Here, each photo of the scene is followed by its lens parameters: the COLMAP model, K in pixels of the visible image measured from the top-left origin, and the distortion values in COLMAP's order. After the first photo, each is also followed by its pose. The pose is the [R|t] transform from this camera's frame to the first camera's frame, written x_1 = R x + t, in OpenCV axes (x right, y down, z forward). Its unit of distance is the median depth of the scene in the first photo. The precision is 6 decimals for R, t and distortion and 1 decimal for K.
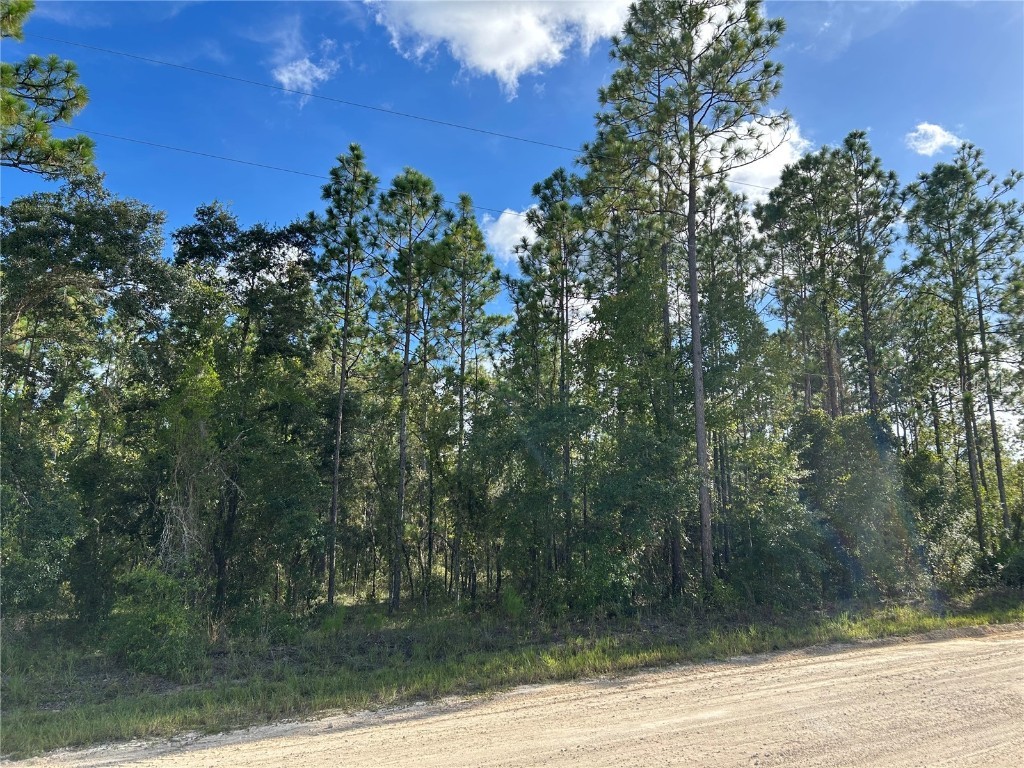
lens RADIAL K [[774.6, 0, 512.2], [0, 774.6, 384.1], [0, 0, 1]] dist [0.026242, -0.005861]
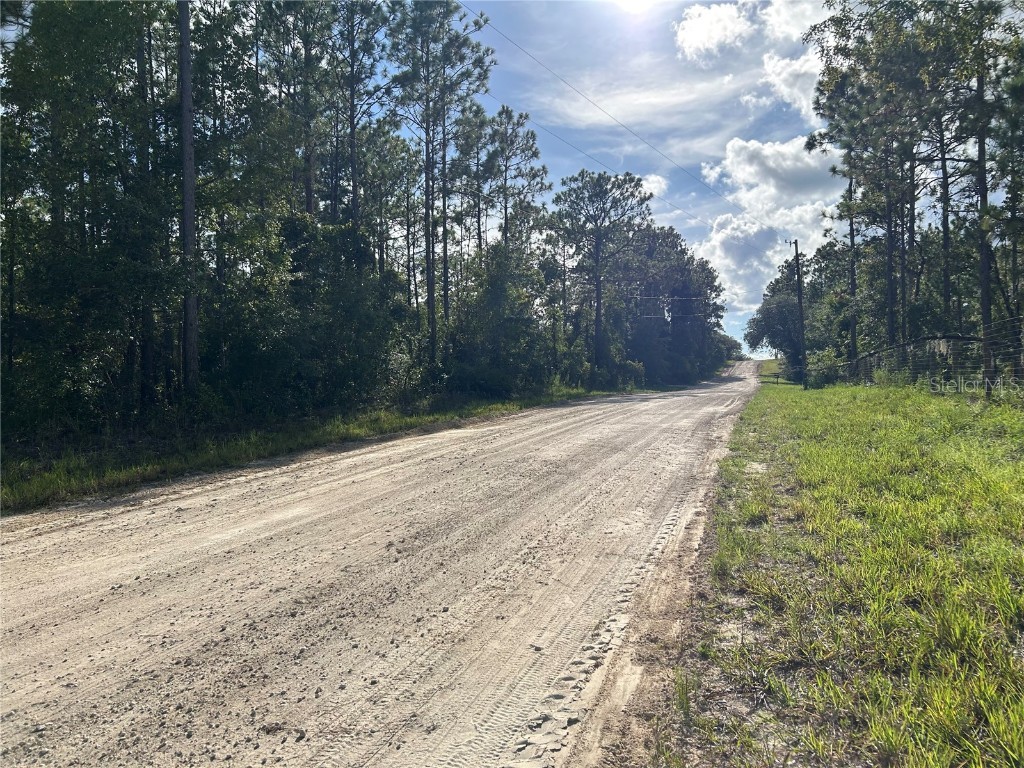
lens RADIAL K [[774.6, 0, 512.7], [0, 774.6, 382.6], [0, 0, 1]] dist [0.026242, -0.005861]
pose [[0.758434, -0.014943, 0.651579, -0.034237], [-0.118811, 0.979815, 0.160765, 0.066091], [-0.640829, -0.199345, 0.741350, 0.142225]]
